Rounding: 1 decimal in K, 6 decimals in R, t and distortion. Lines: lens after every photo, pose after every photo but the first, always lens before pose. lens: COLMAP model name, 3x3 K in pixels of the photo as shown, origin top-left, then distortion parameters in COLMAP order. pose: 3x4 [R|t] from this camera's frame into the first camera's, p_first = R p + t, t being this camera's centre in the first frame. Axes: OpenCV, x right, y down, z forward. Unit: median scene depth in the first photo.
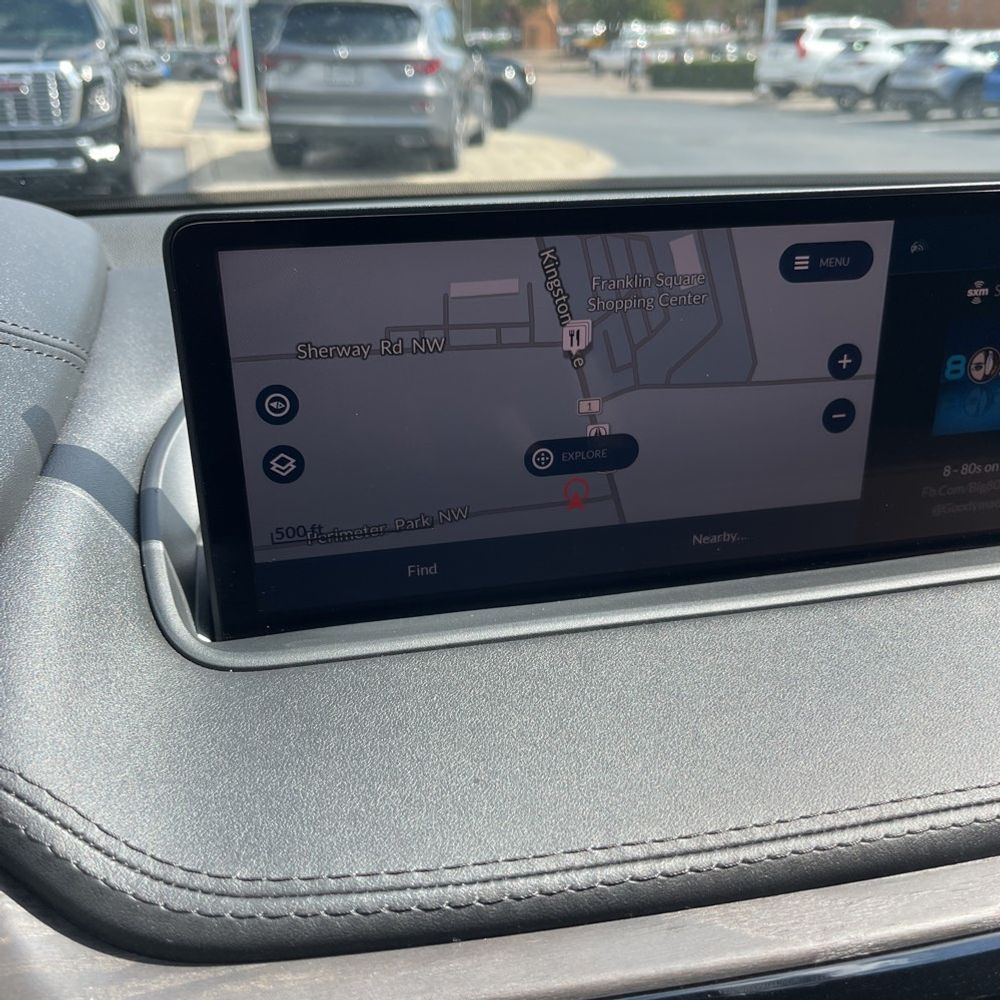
lens RADIAL K [[1015.5, 0, 509.7], [0, 1015.5, 506.2], [0, 0, 1]] dist [0.019022, 0.000000]
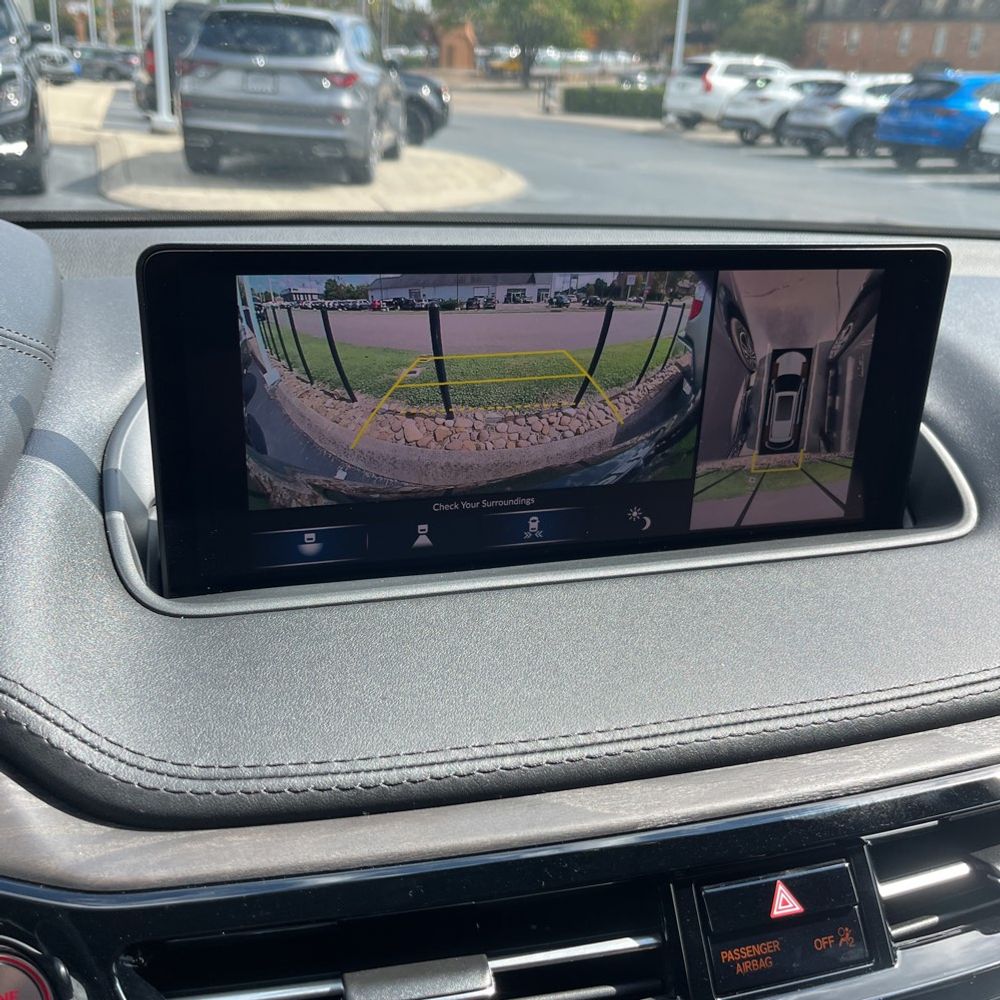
lens RADIAL K [[1015.5, 0, 496.8], [0, 1015.5, 490.8], [0, 0, 1]] dist [0.019022, 0.000000]
pose [[0.996661, 0.023529, 0.078190, 0.002092], [-0.021433, 0.999391, -0.027541, 0.034319], [-0.078790, 0.025774, 0.996558, -0.236764]]
